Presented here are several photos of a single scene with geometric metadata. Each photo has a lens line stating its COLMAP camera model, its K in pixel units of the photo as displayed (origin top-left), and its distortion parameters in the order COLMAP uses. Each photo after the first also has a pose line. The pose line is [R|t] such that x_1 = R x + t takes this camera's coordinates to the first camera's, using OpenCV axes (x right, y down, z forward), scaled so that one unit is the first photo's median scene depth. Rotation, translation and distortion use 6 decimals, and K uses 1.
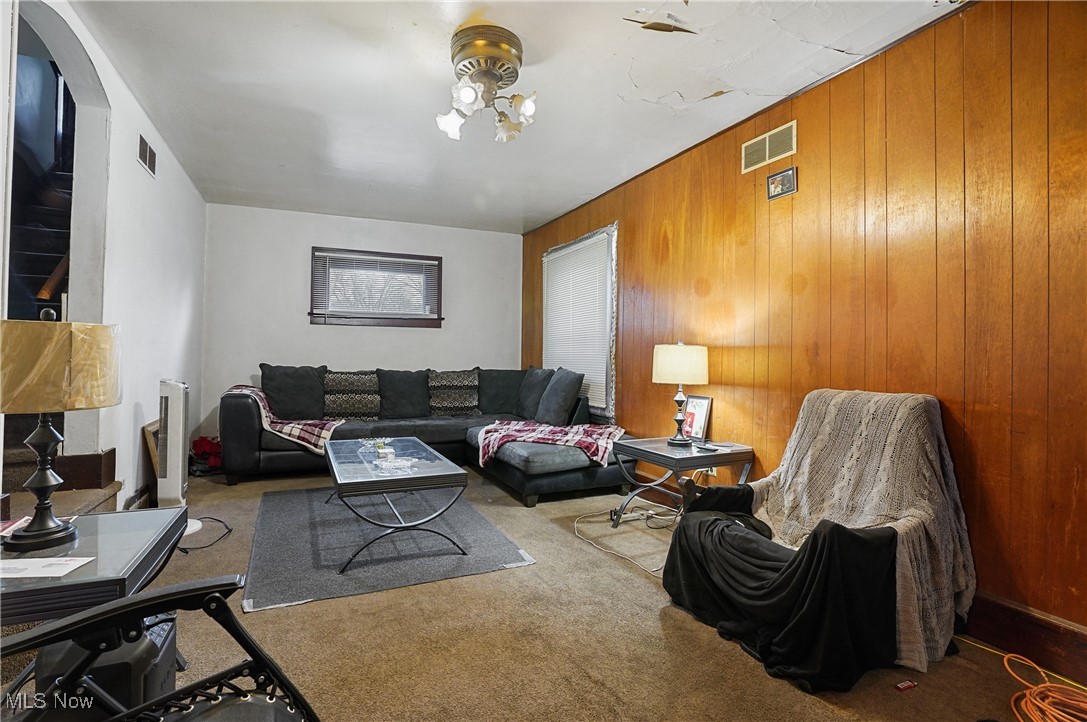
lens RADIAL K [[502.0, 0, 549.6], [0, 502.0, 358.7], [0, 0, 1]] dist [-0.070106, 0.028940]
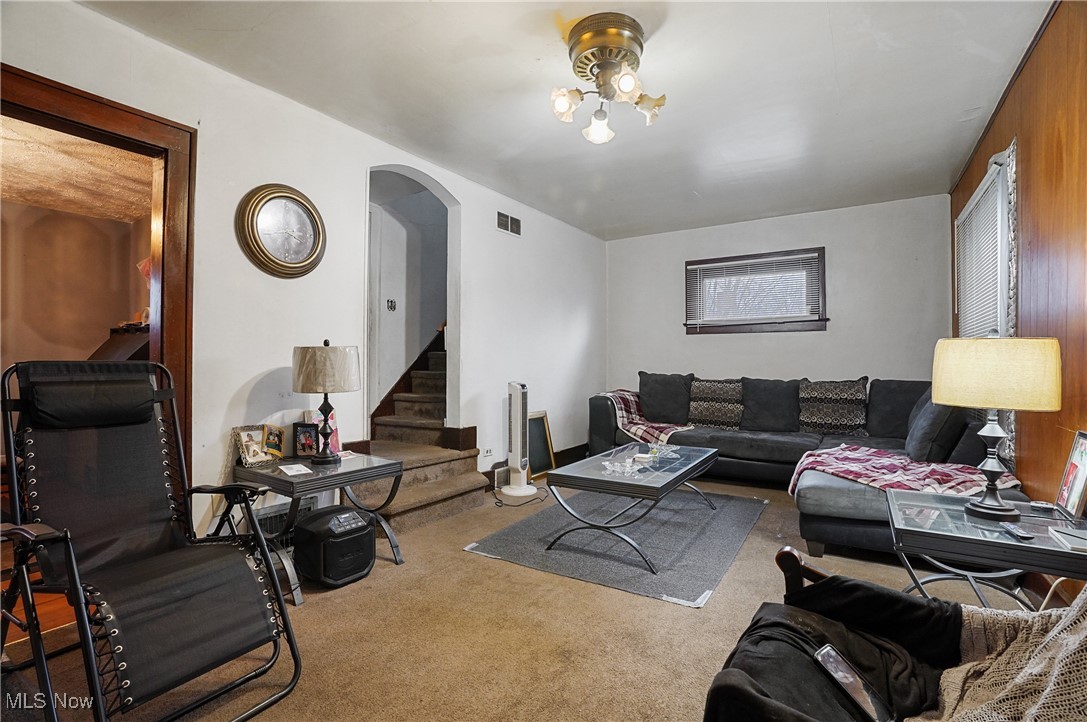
lens RADIAL K [[503.7, 0, 544.6], [0, 503.7, 374.3], [0, 0, 1]] dist [-0.070062, 0.028192]
pose [[0.539321, 0.007430, -0.842068, 0.389307], [0.002494, 0.999943, 0.010420, 0.005452], [0.842097, -0.007720, 0.539271, 0.244945]]
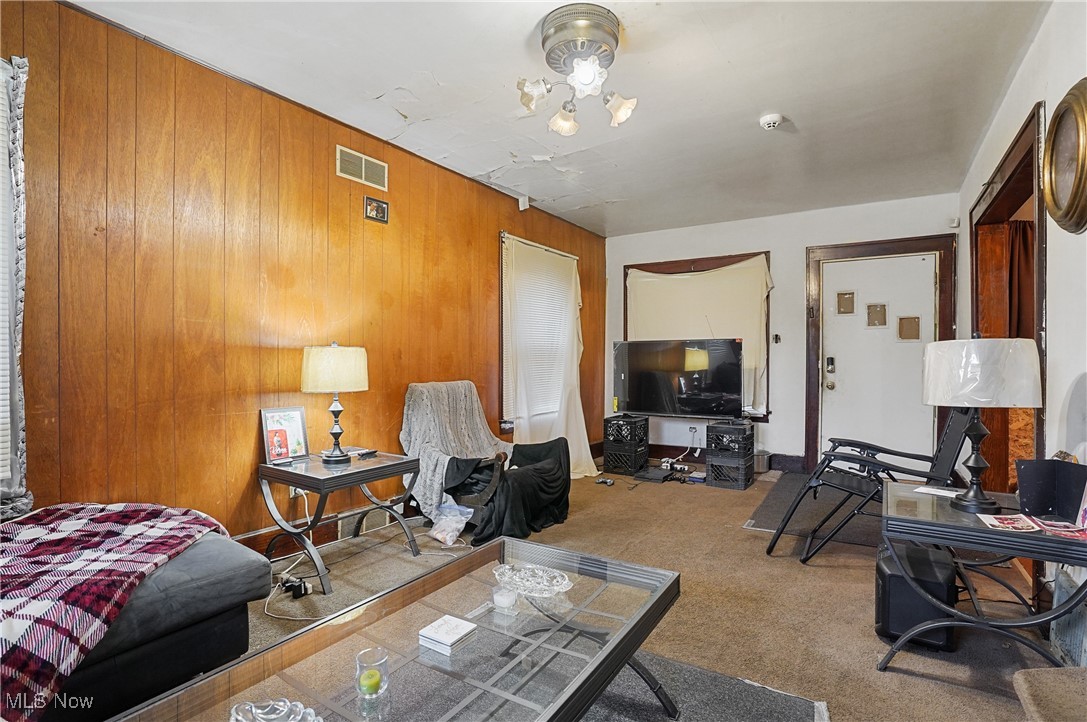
lens RADIAL K [[524.3, 0, 543.5], [0, 524.3, 361.0], [0, 0, 1]] dist [-0.000792, -0.000050]
pose [[-0.511653, -0.009915, 0.859135, -0.612157], [-0.000670, 0.999938, 0.011142, -0.011678], [-0.859192, 0.005125, -0.511628, 0.998960]]
